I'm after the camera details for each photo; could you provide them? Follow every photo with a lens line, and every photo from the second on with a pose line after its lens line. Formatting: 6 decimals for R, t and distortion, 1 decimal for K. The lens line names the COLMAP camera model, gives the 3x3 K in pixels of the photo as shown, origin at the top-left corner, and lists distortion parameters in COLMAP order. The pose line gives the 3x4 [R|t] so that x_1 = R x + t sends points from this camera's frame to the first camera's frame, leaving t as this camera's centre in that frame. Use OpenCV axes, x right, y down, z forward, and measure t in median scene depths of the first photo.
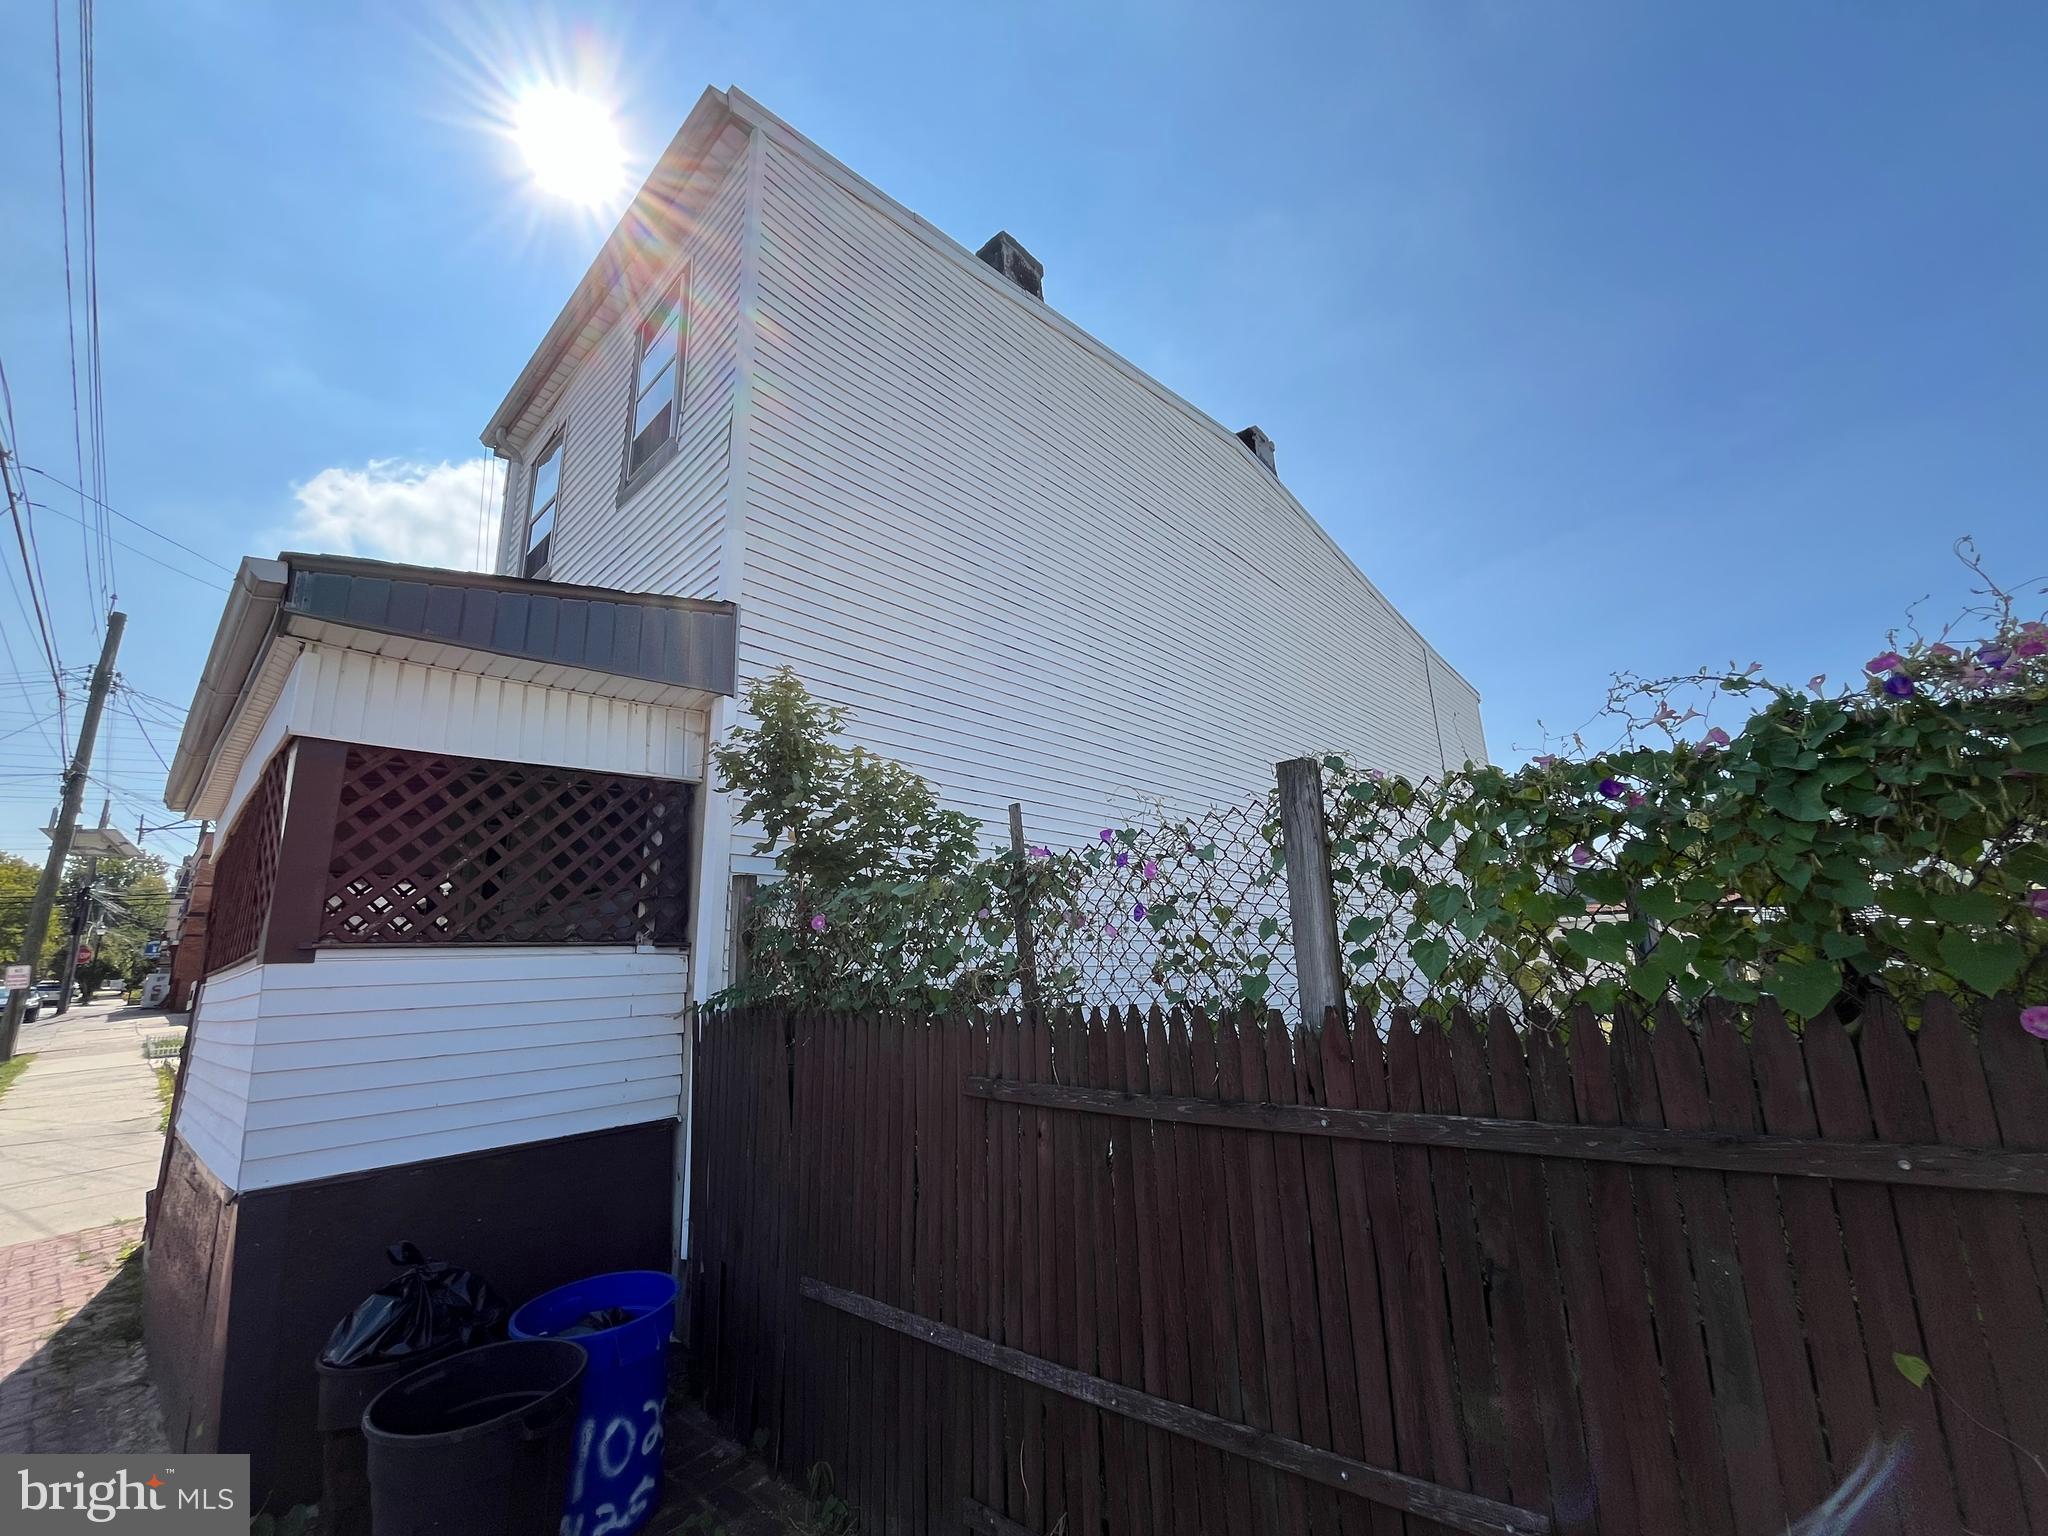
lens RADIAL K [[830.0, 0, 1020.9], [0, 830.0, 776.3], [0, 0, 1]] dist [-0.000667, 0.000071]
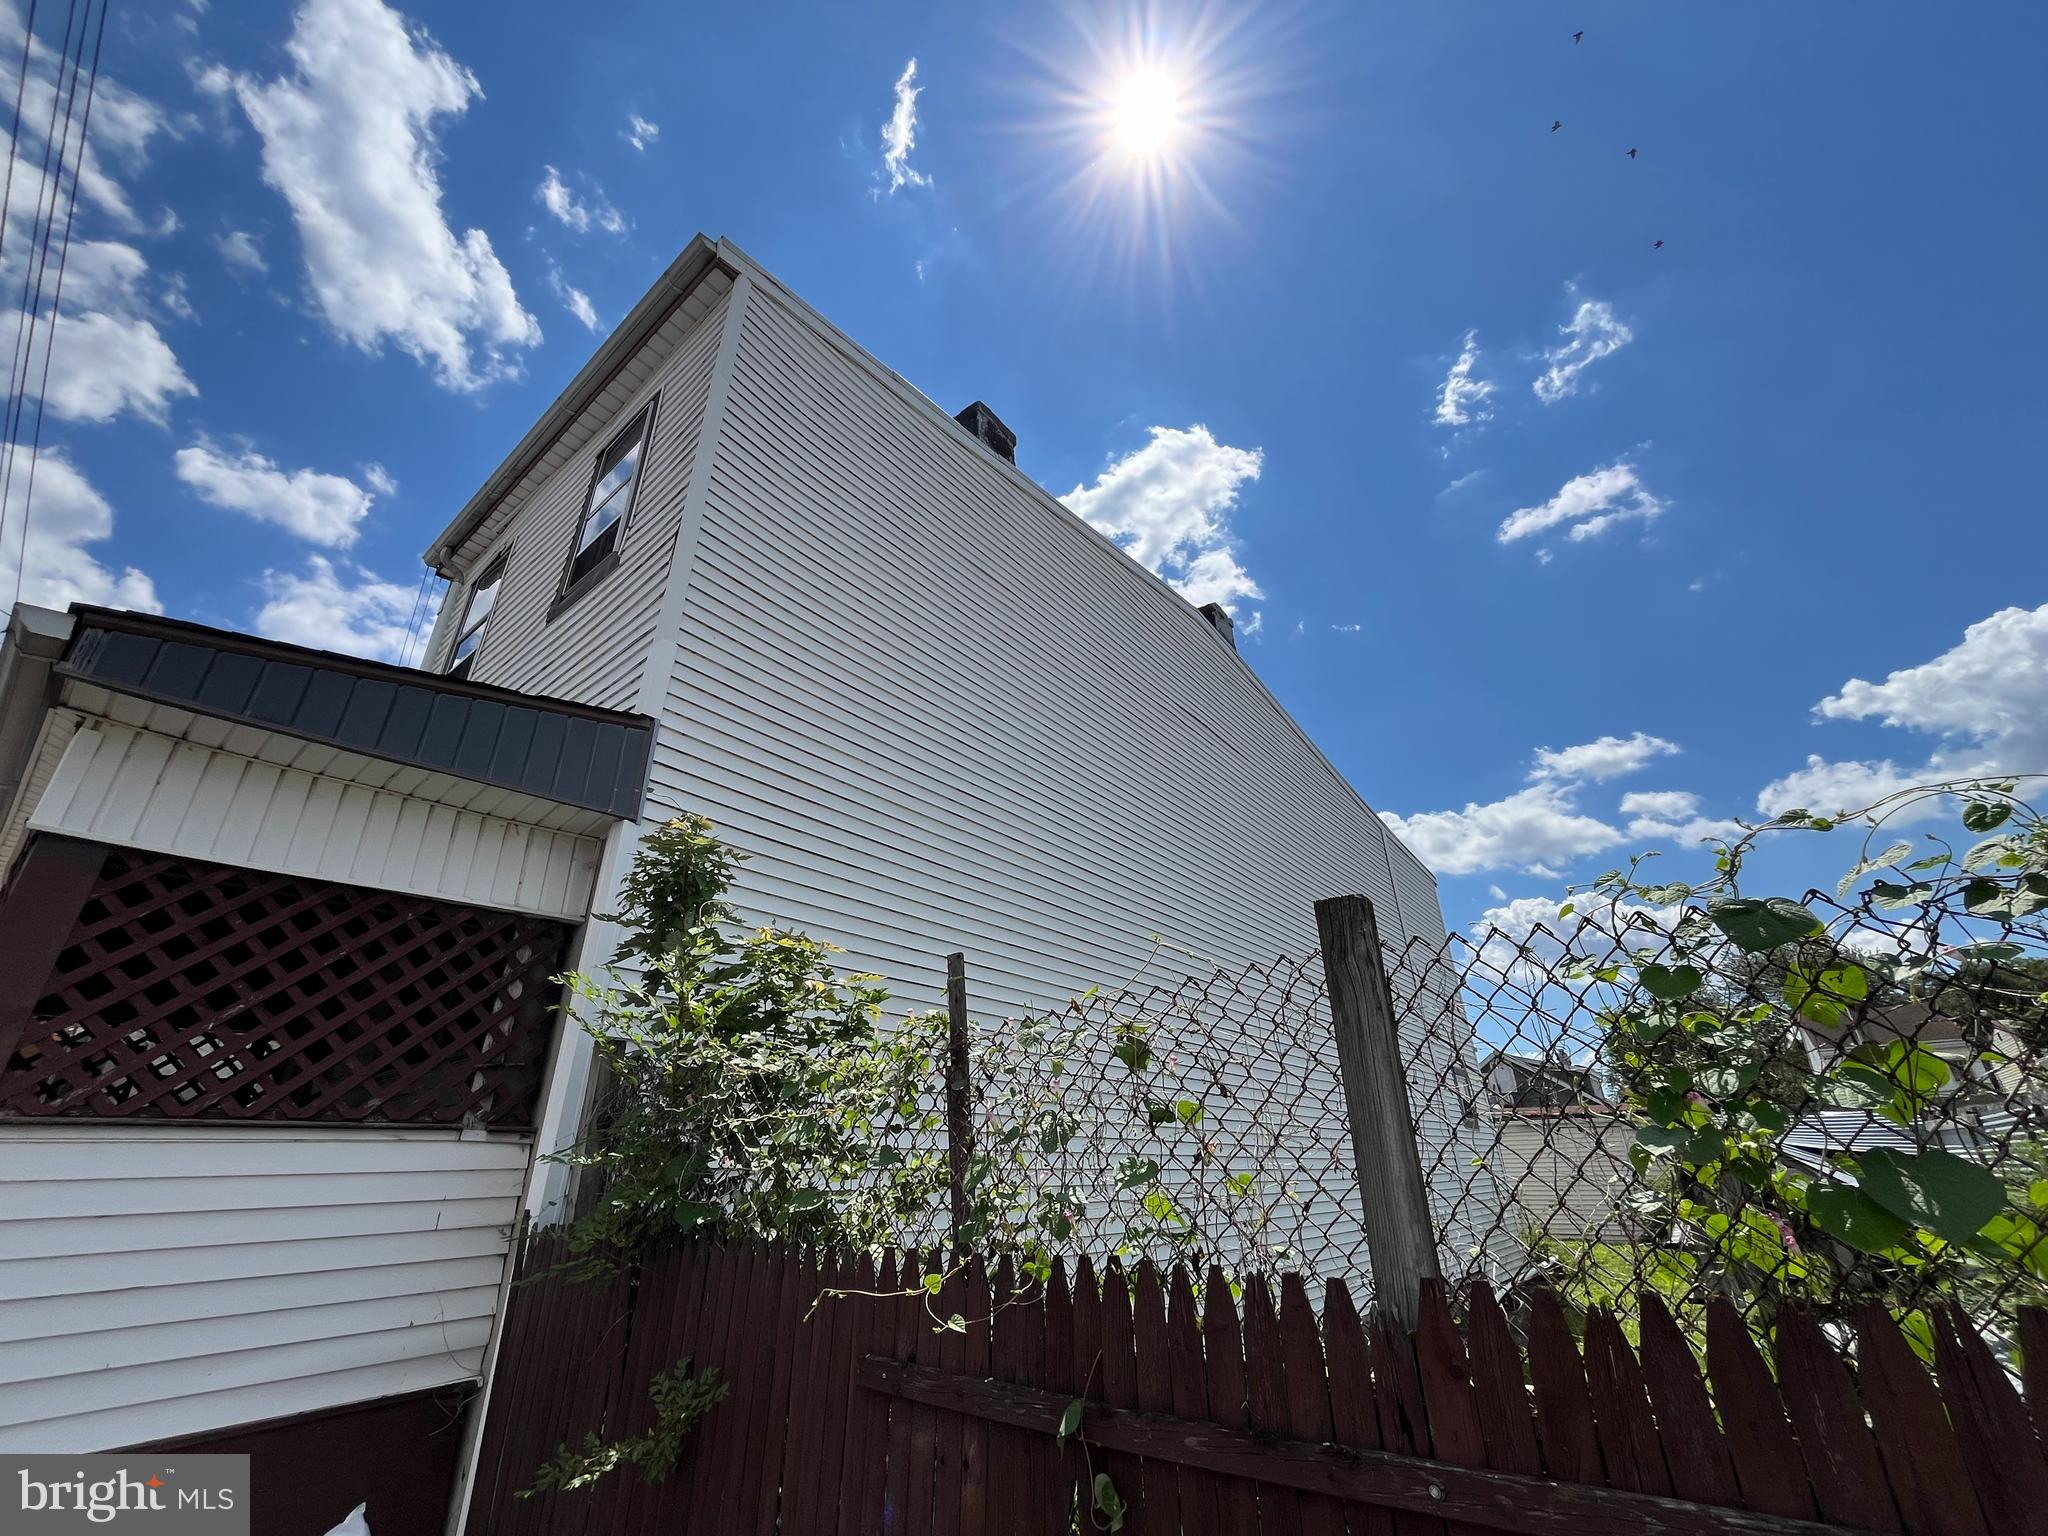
lens RADIAL K [[830.0, 0, 1017.2], [0, 830.0, 775.3], [0, 0, 1]] dist [-0.000667, 0.000071]
pose [[0.997640, 0.050746, 0.046249, 0.002911], [-0.040112, 0.977467, -0.207242, 0.019719], [-0.055724, 0.204898, 0.977196, 0.144800]]
